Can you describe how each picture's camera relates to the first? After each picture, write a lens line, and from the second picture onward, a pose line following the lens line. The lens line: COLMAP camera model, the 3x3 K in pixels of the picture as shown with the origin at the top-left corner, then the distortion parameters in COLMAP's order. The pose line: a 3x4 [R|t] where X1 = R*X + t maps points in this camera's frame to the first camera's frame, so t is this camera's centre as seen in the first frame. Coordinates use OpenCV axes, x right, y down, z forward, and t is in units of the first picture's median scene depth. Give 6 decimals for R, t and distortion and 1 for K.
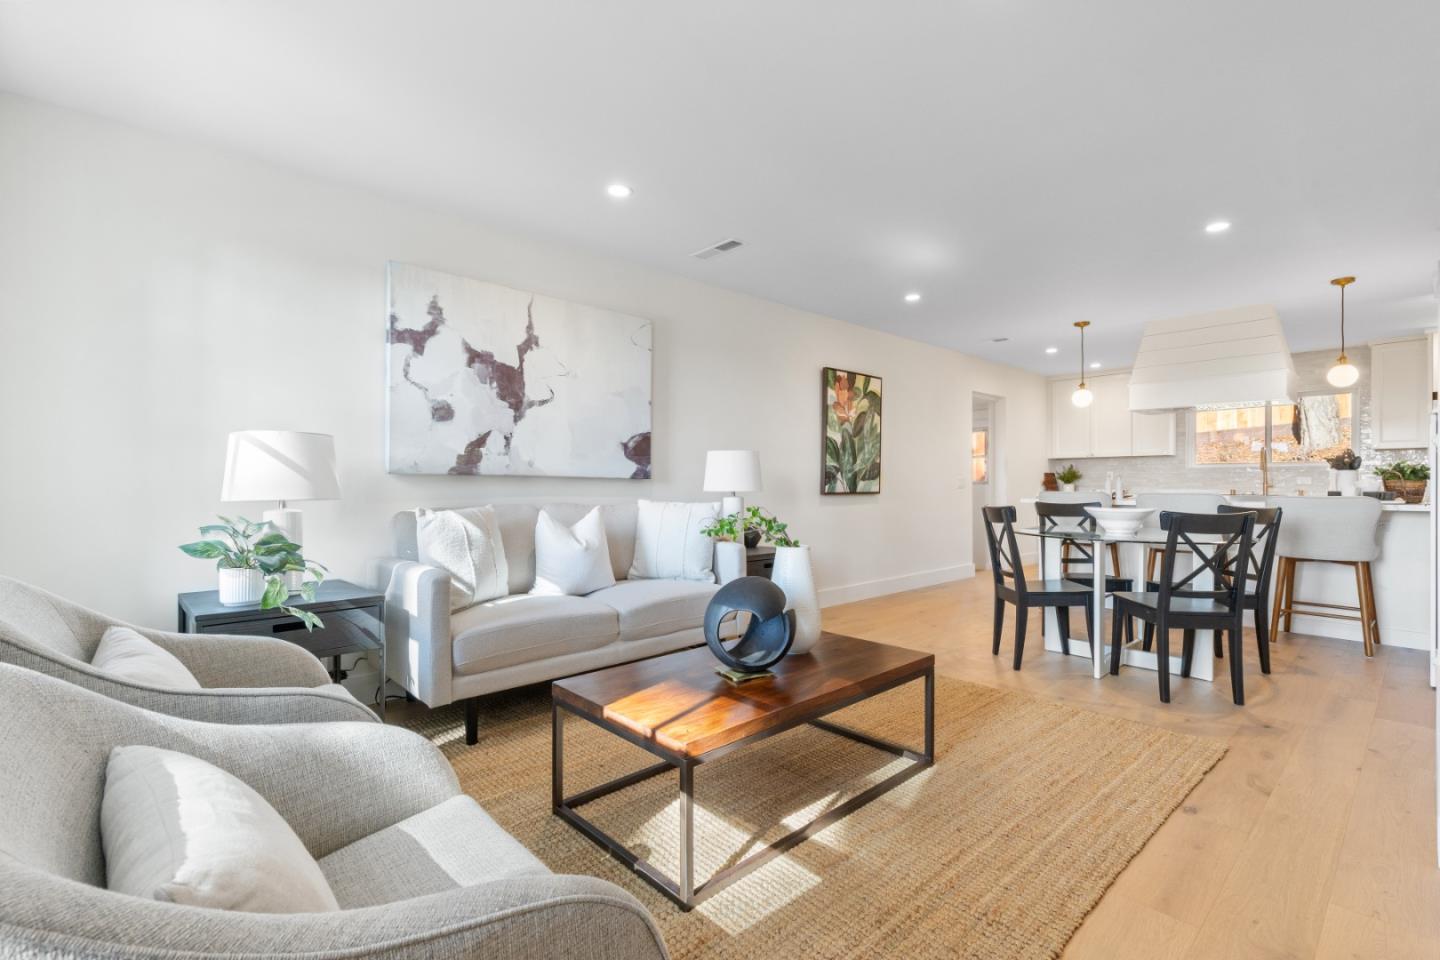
lens RADIAL K [[640.6, 0, 722.4], [0, 640.6, 480.3], [0, 0, 1]] dist [0.004061, -0.000171]
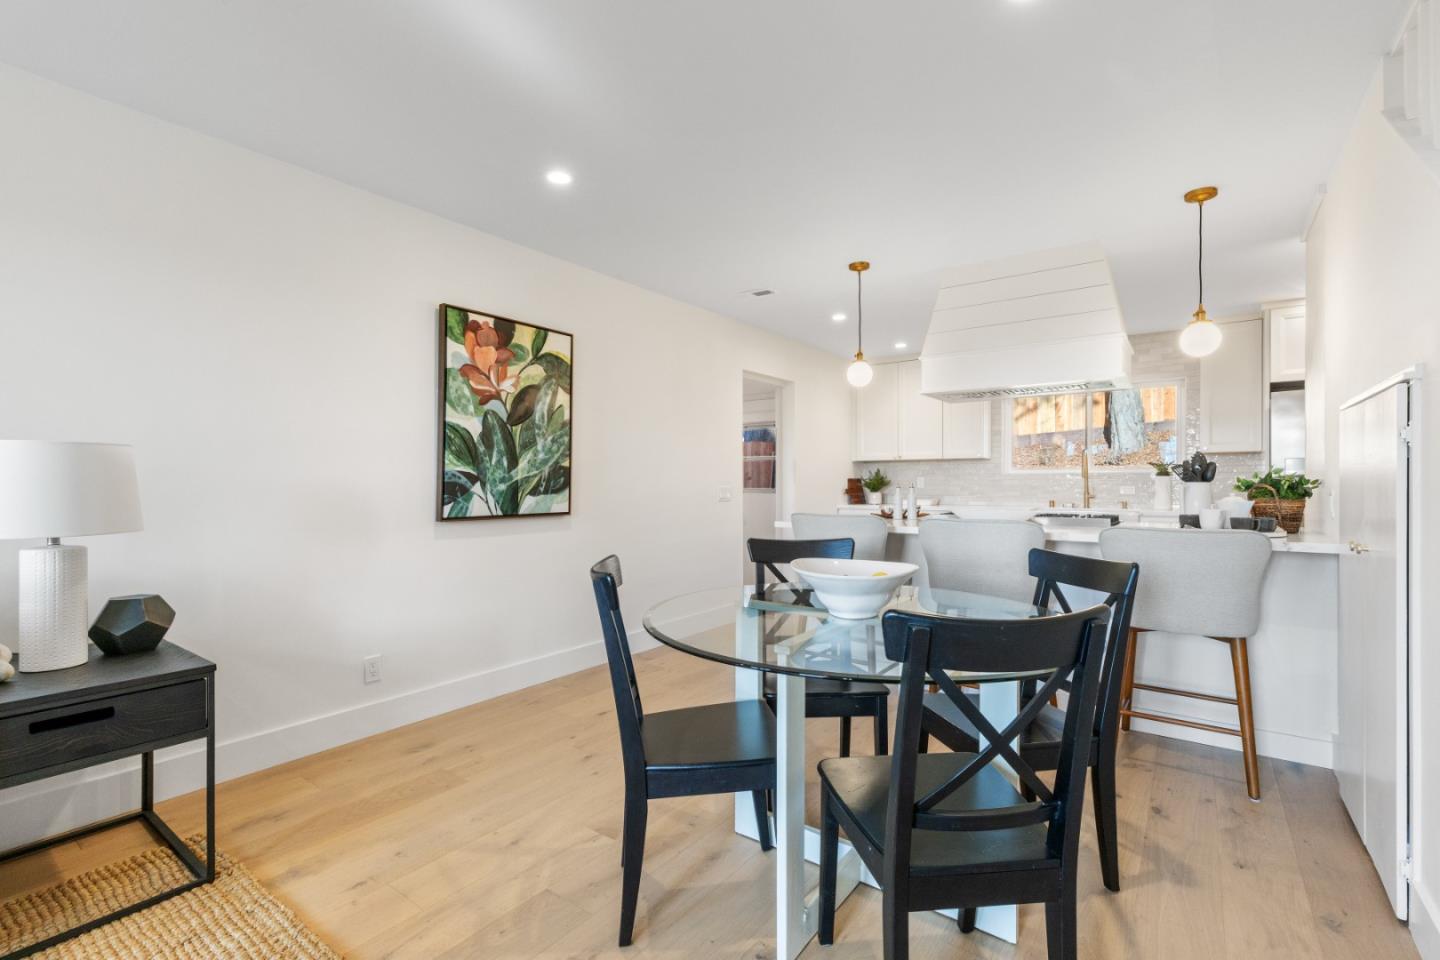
lens RADIAL K [[640.6, 0, 718.9], [0, 640.6, 479.7], [0, 0, 1]] dist [0.004061, -0.000171]
pose [[0.981153, 0.001286, 0.193229, 0.282718], [-0.001122, 0.999999, -0.000959, -0.014762], [-0.193230, 0.000725, 0.981153, 0.359002]]
